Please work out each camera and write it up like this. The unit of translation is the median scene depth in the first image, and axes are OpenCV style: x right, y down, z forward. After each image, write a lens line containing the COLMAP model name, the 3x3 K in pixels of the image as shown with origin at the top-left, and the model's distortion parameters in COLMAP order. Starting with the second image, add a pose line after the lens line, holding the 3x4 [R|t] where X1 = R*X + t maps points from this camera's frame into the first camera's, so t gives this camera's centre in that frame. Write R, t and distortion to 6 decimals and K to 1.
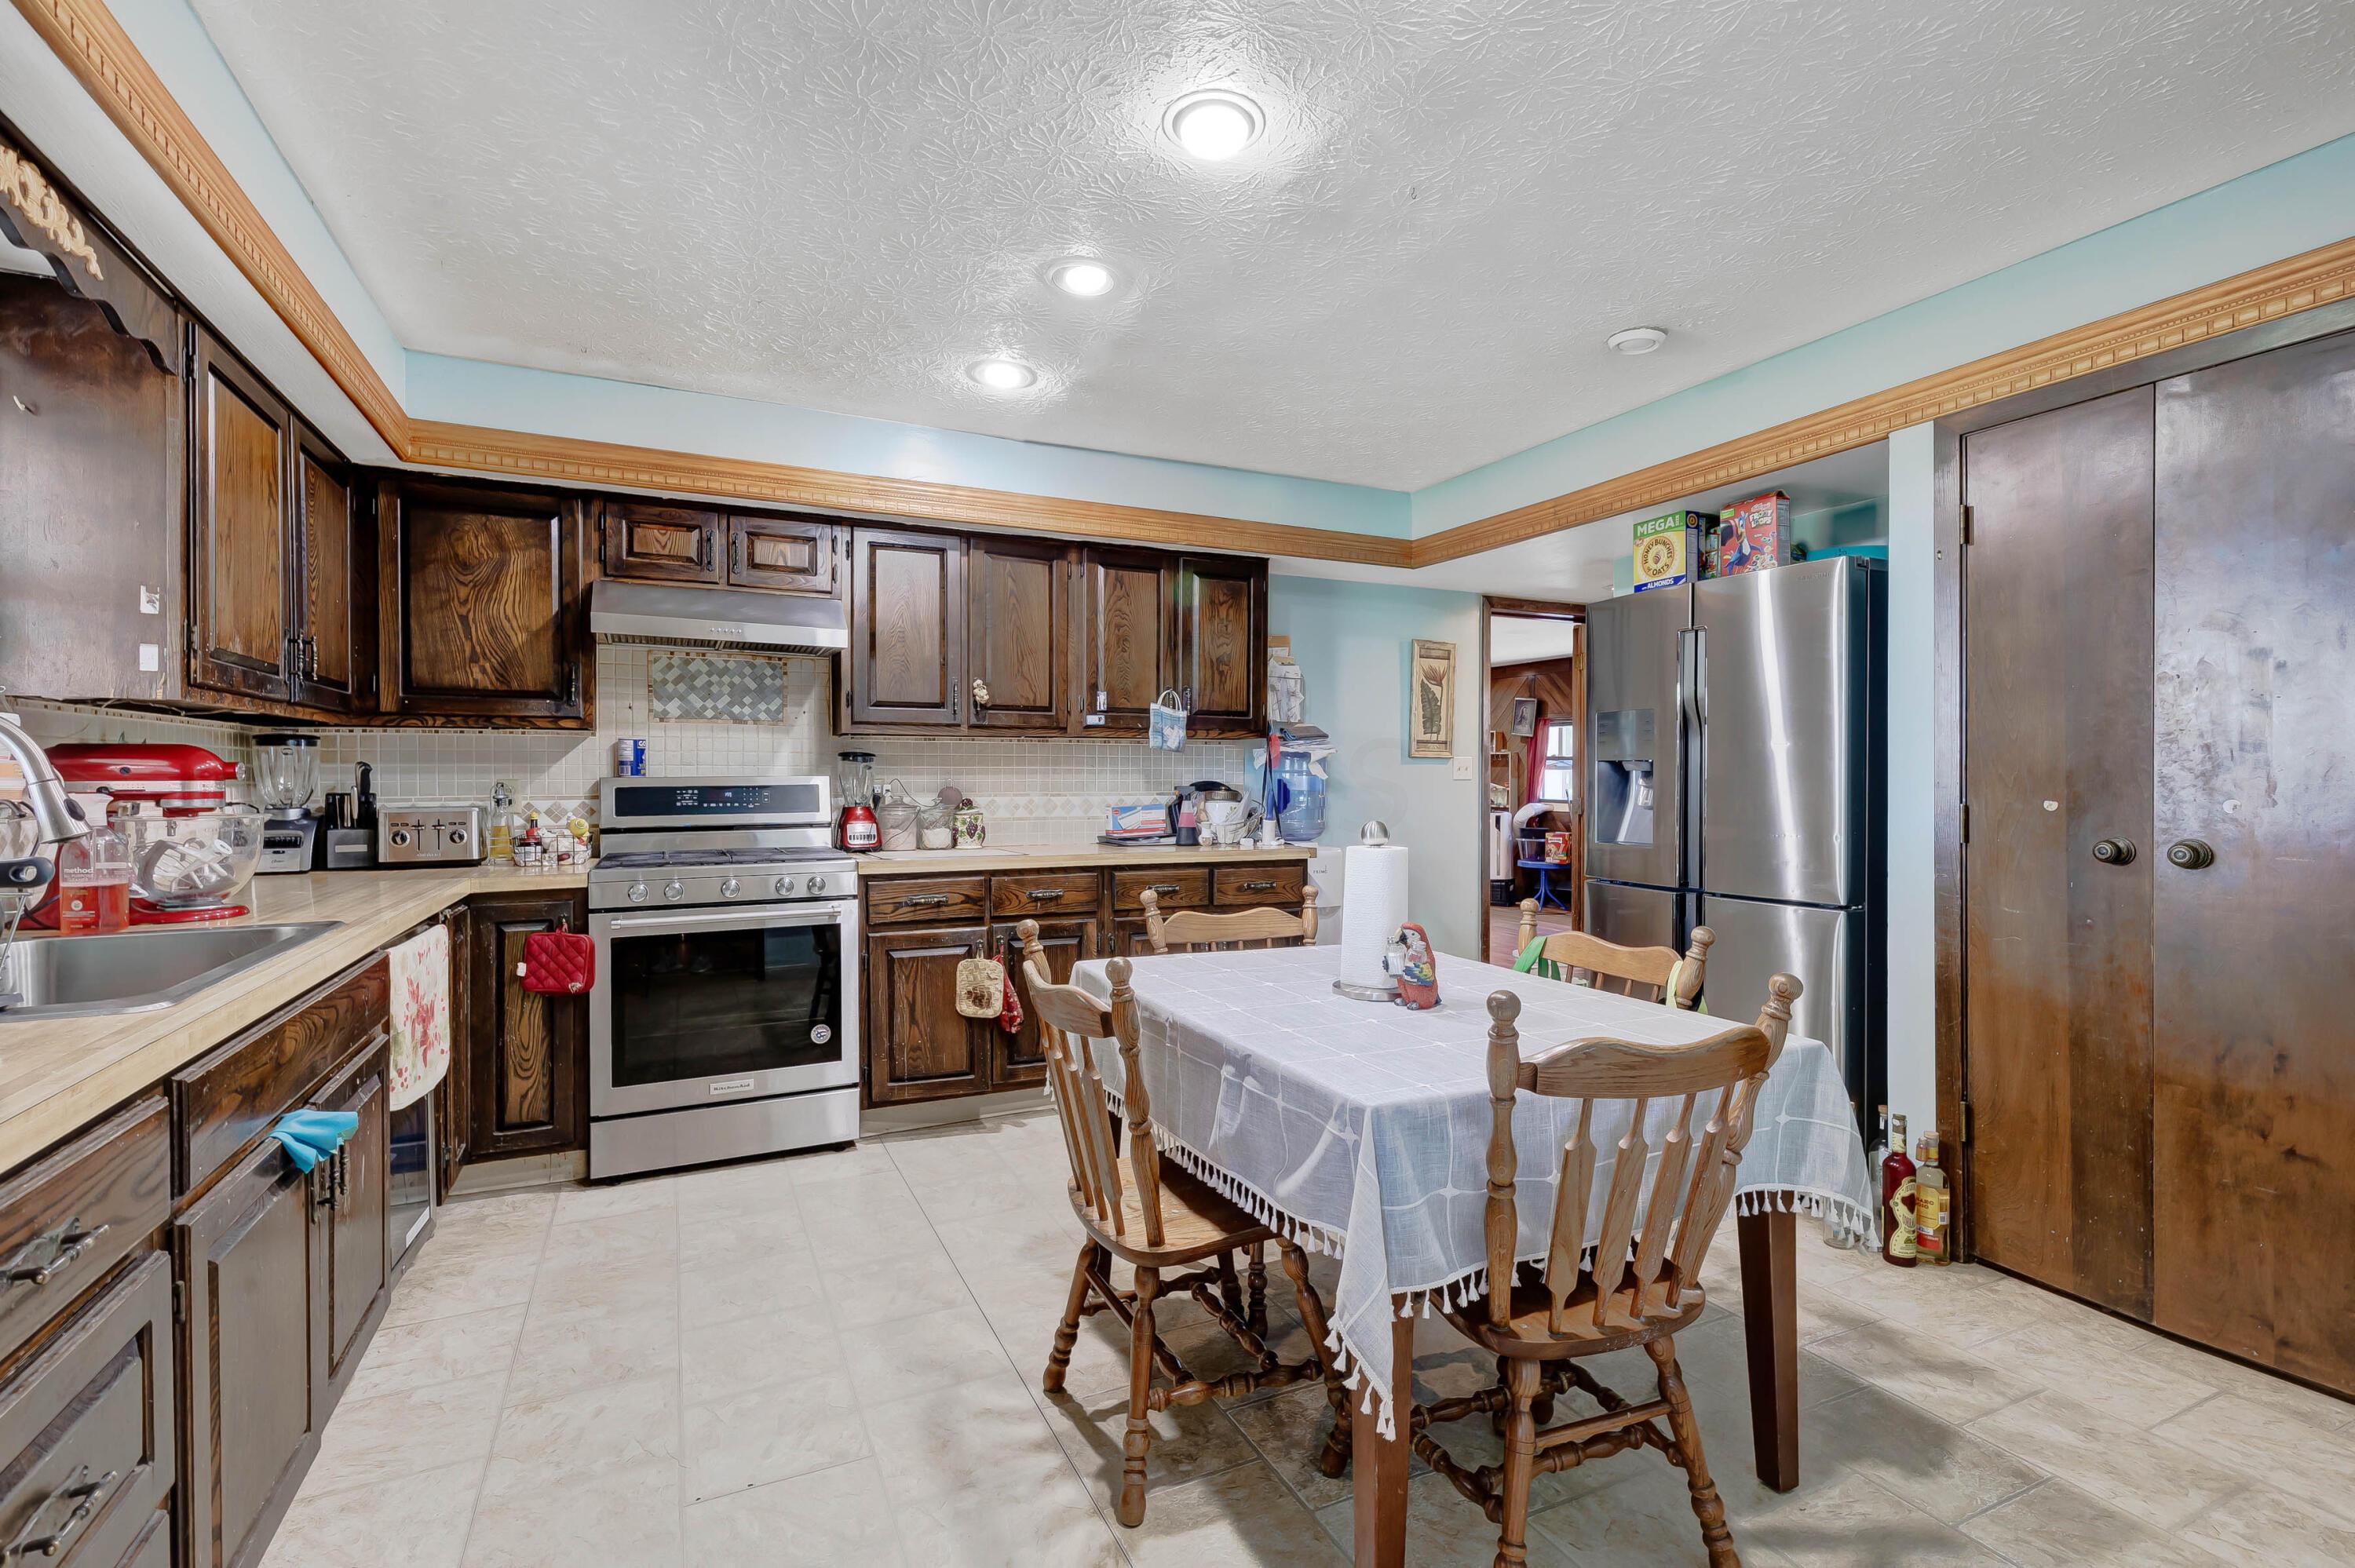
lens RADIAL K [[1053.1, 0, 1171.3], [0, 1053.1, 783.3], [0, 0, 1]] dist [-0.001125, -0.000110]
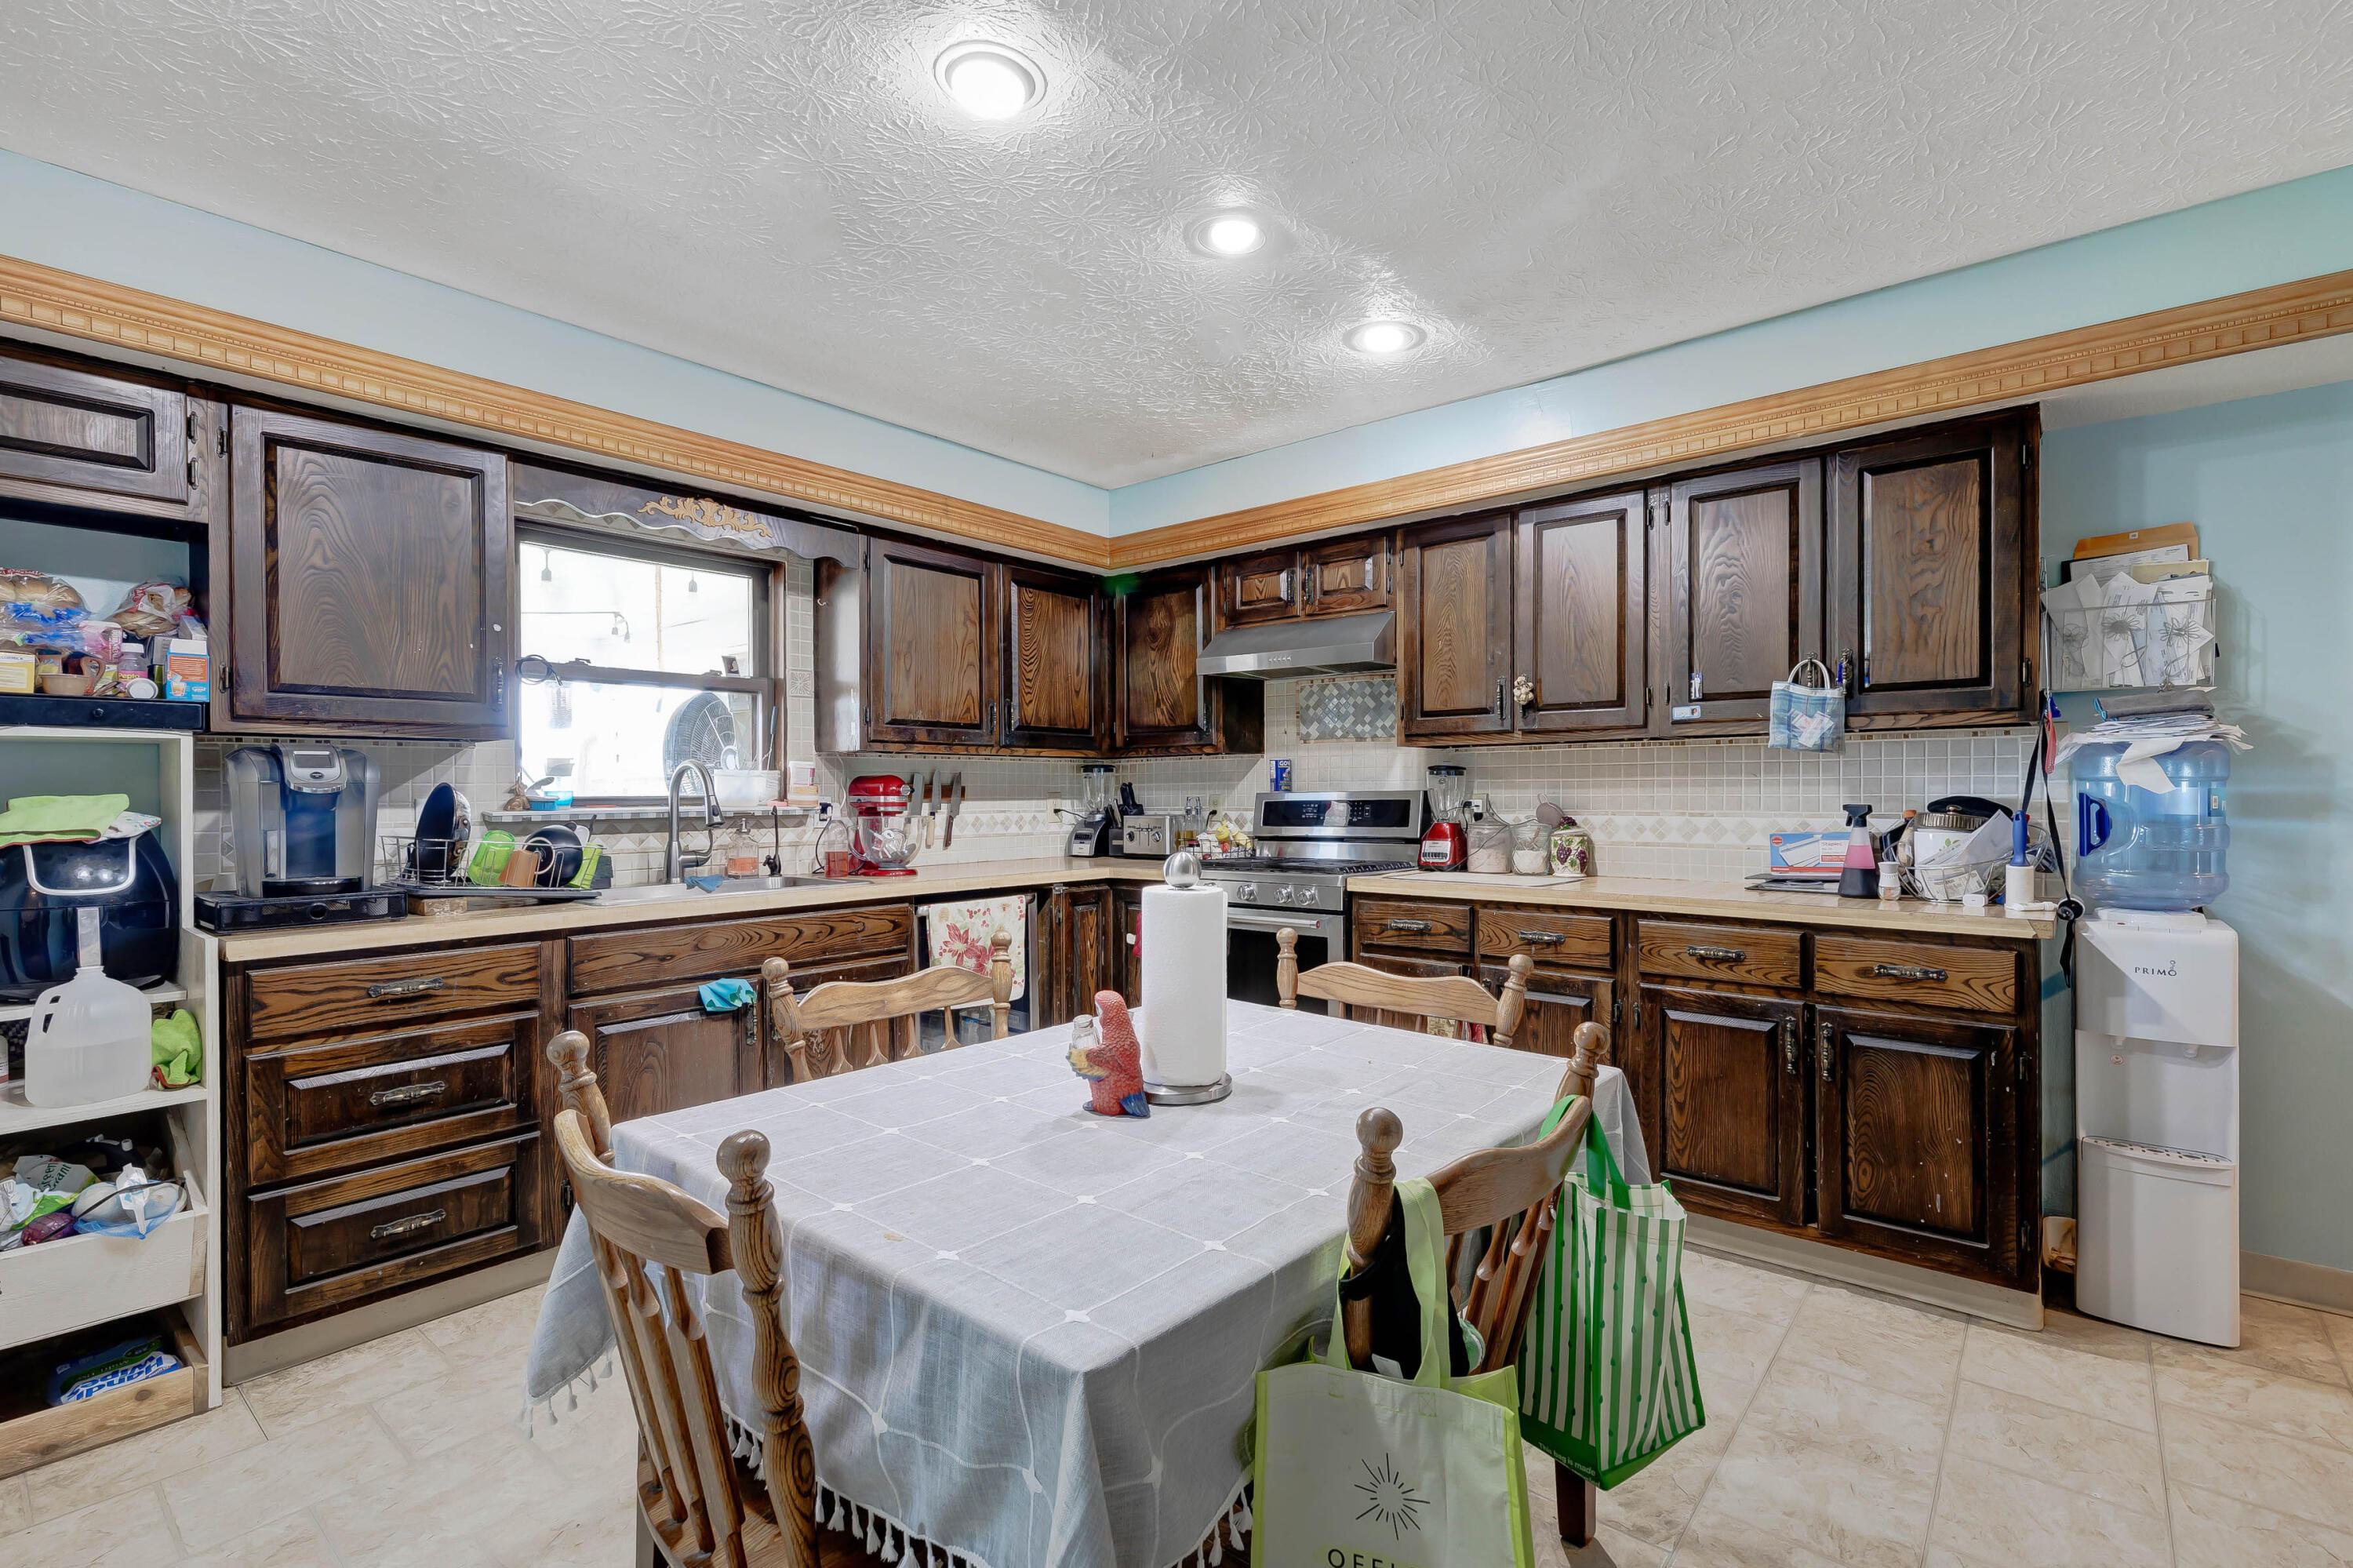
lens RADIAL K [[1052.4, 0, 1164.4], [0, 1052.4, 790.1], [0, 0, 1]] dist [-0.001125, -0.000110]
pose [[0.411791, -0.004858, -0.911265, 0.455118], [-0.003226, 0.999972, -0.006788, -0.000115], [0.911273, 0.005736, 0.411764, 0.376709]]
